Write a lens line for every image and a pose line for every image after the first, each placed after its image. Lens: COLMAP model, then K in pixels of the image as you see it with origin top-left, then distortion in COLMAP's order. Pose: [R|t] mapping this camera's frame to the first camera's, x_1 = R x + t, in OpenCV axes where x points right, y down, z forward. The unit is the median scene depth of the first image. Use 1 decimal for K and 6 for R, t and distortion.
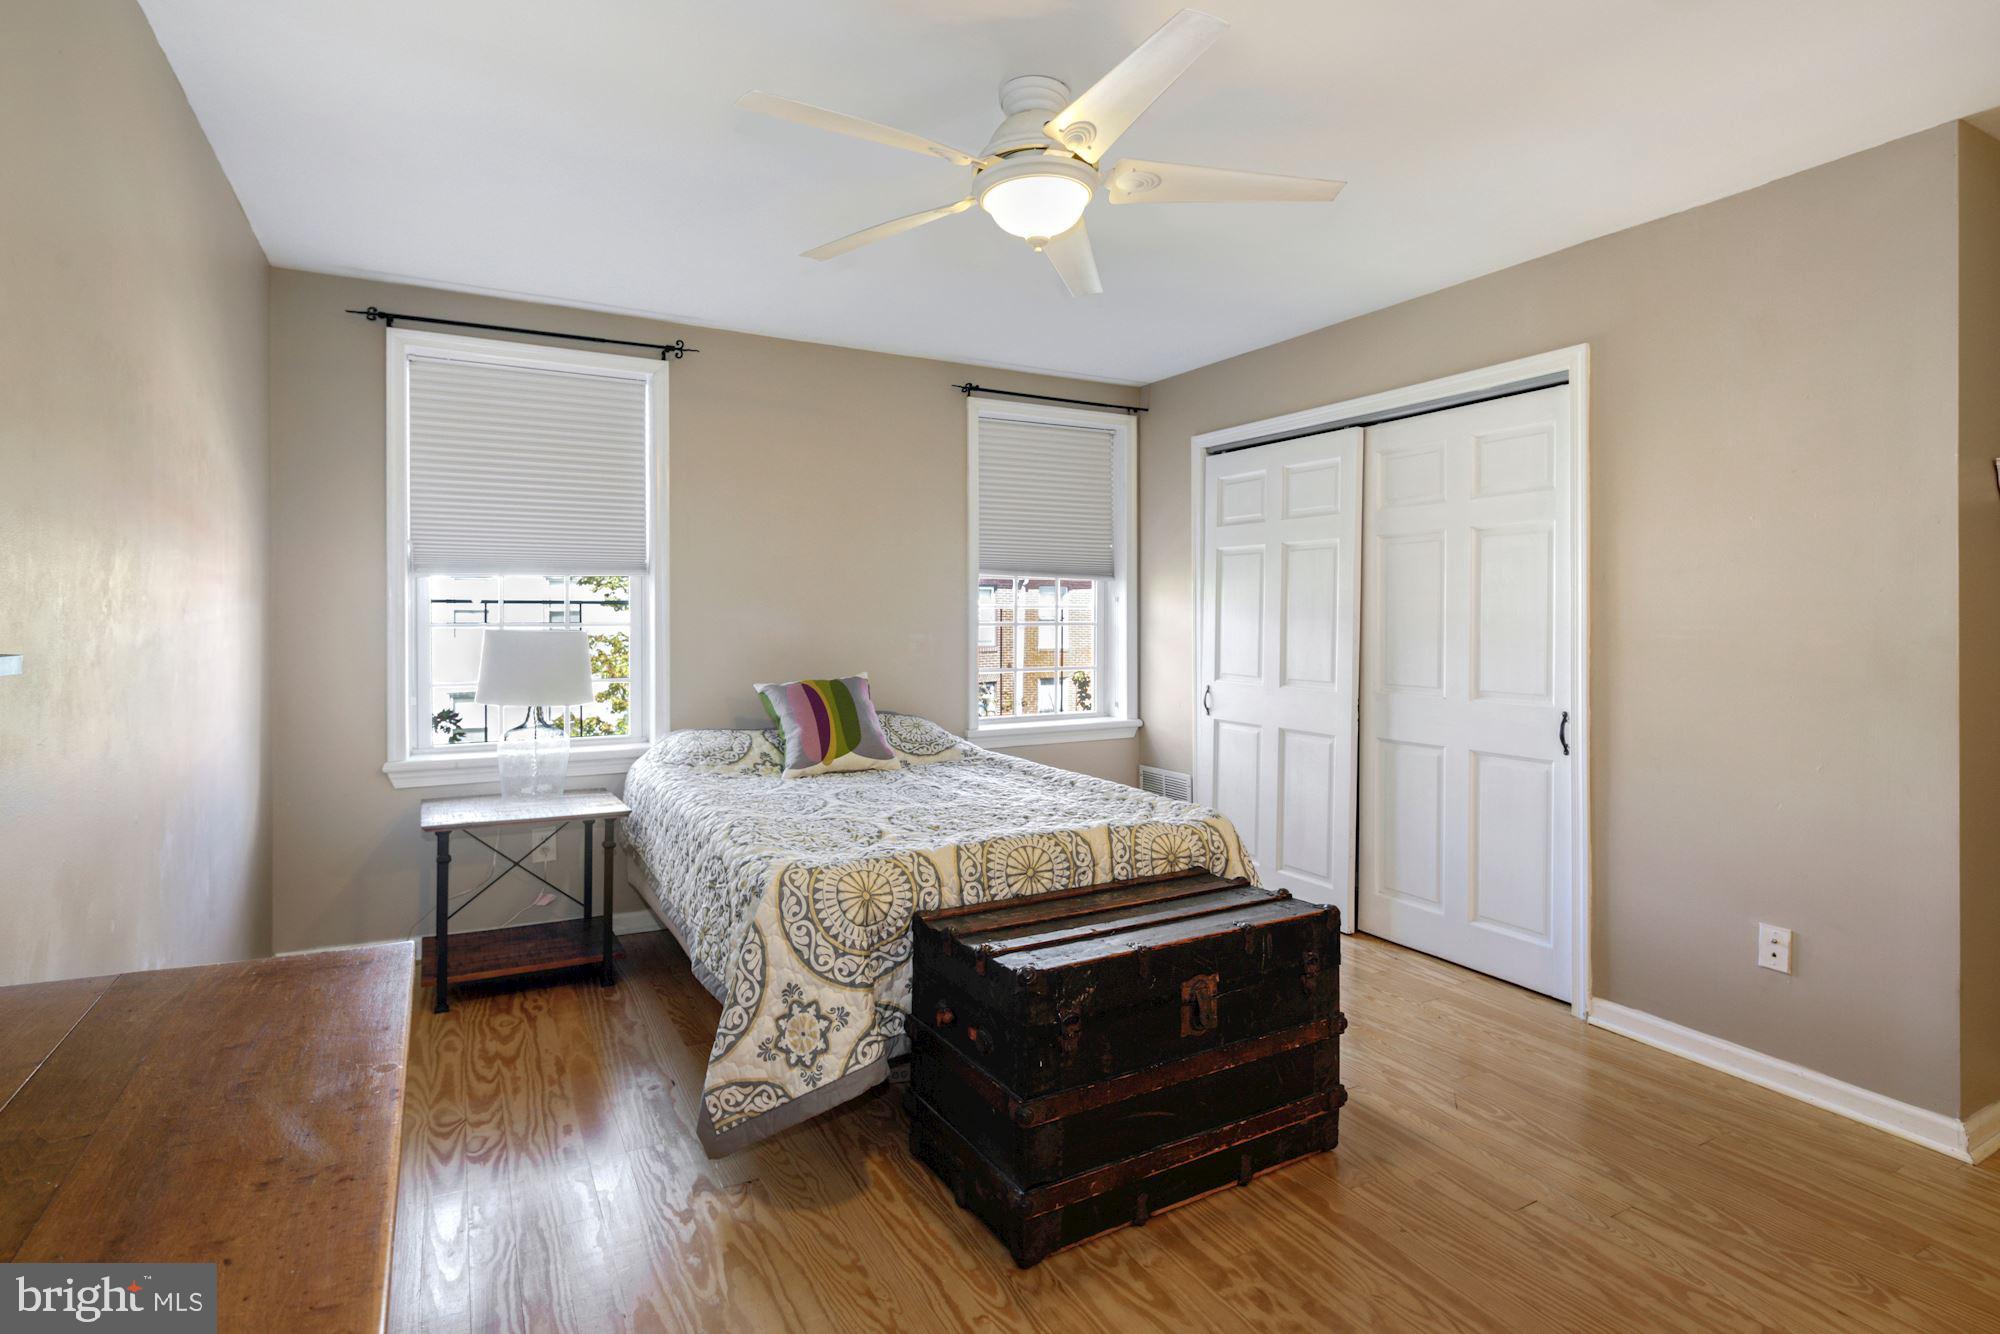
lens RADIAL K [[997.6, 0, 1001.0], [0, 997.6, 626.1], [0, 0, 1]] dist [0.004968, -0.000448]
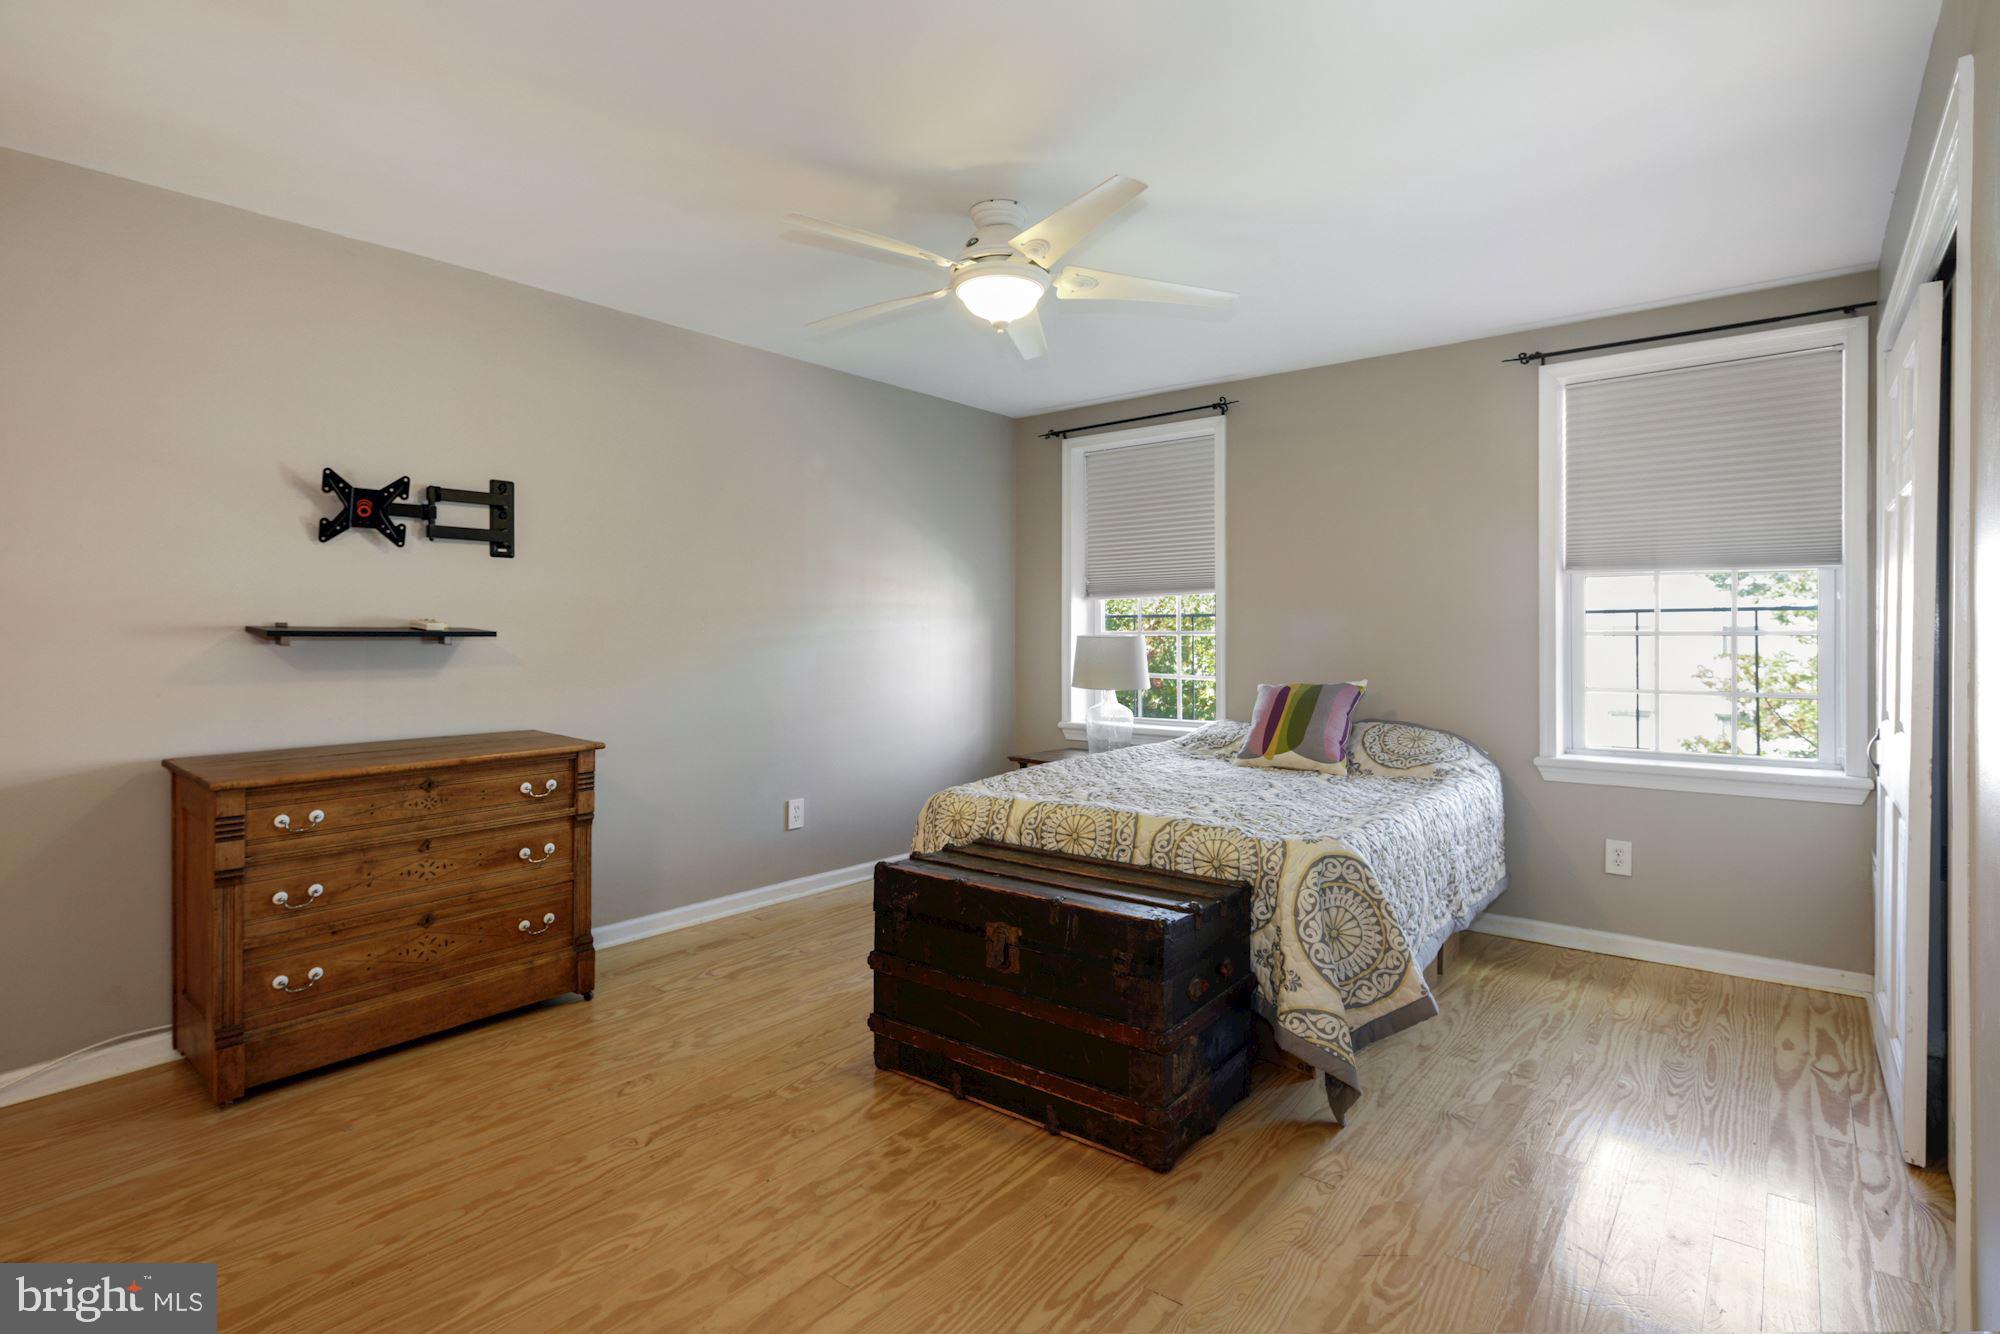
lens RADIAL K [[989.4, 0, 998.3], [0, 989.4, 643.8], [0, 0, 1]] dist [-0.001670, -0.000506]
pose [[0.377306, 0.007662, -0.926057, 1.025026], [-0.008038, 0.999955, 0.004999, 0.012868], [0.926054, 0.005557, 0.377351, 0.445487]]
